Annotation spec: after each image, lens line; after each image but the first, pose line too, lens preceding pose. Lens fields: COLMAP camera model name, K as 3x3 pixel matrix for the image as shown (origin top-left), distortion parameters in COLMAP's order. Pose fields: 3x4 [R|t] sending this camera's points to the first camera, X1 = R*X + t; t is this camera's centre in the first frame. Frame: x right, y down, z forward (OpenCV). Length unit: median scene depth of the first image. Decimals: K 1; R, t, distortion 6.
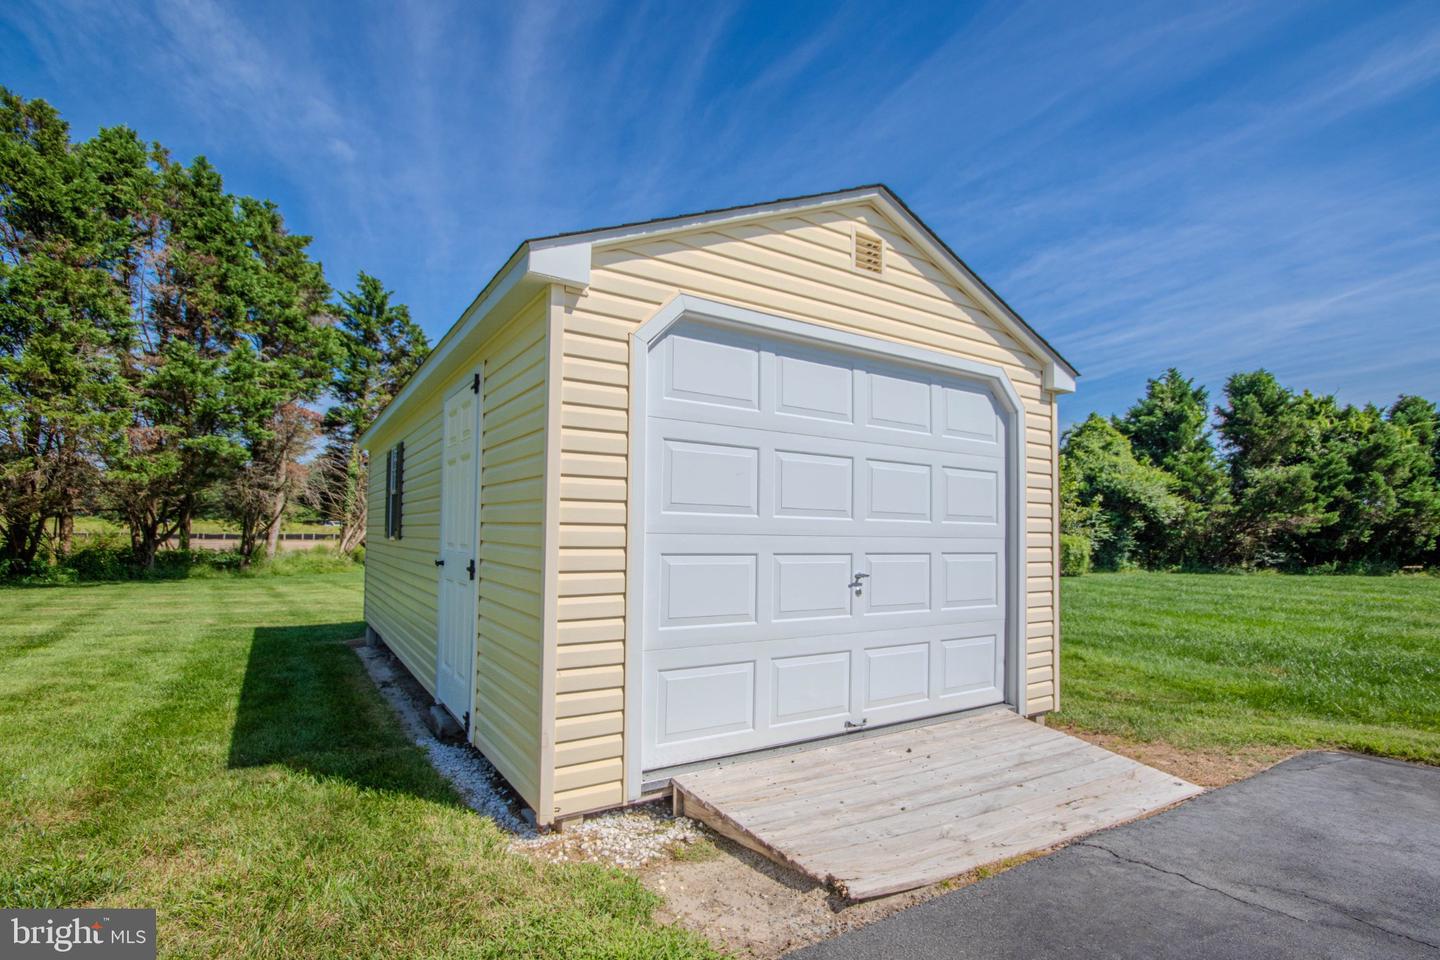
lens RADIAL K [[682.3, 0, 725.6], [0, 682.3, 510.4], [0, 0, 1]] dist [0.013366, -0.011958]
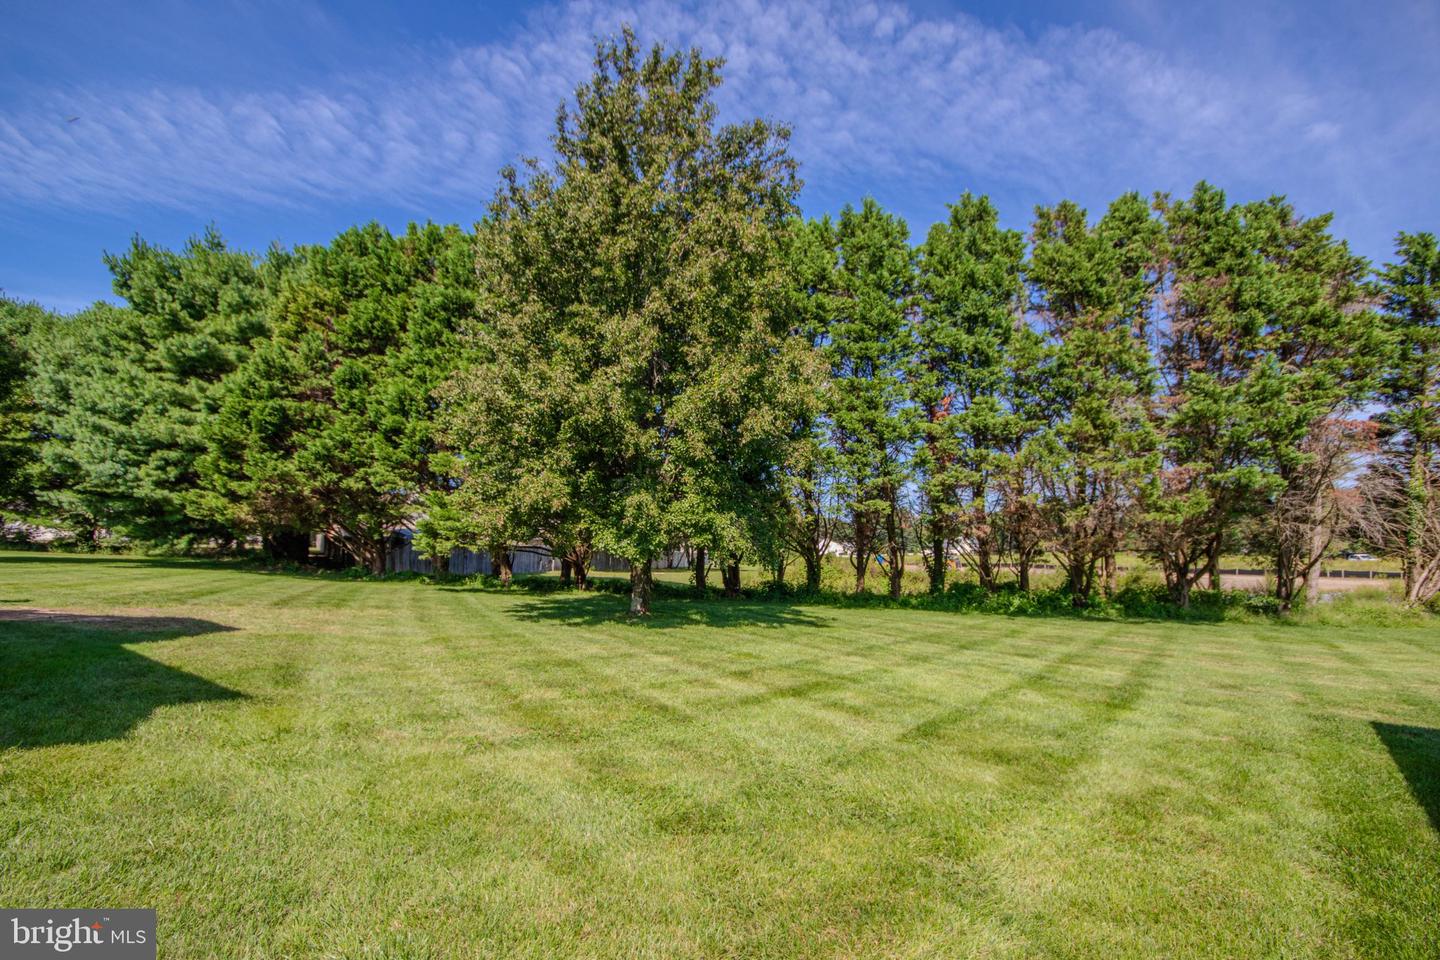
lens RADIAL K [[682.3, 0, 717.3], [0, 682.3, 487.9], [0, 0, 1]] dist [0.013366, -0.011958]
pose [[0.292750, -0.101141, -0.950825, -0.090732], [0.022331, 0.994842, -0.098948, -0.007173], [0.955928, 0.007734, 0.293499, 0.068029]]
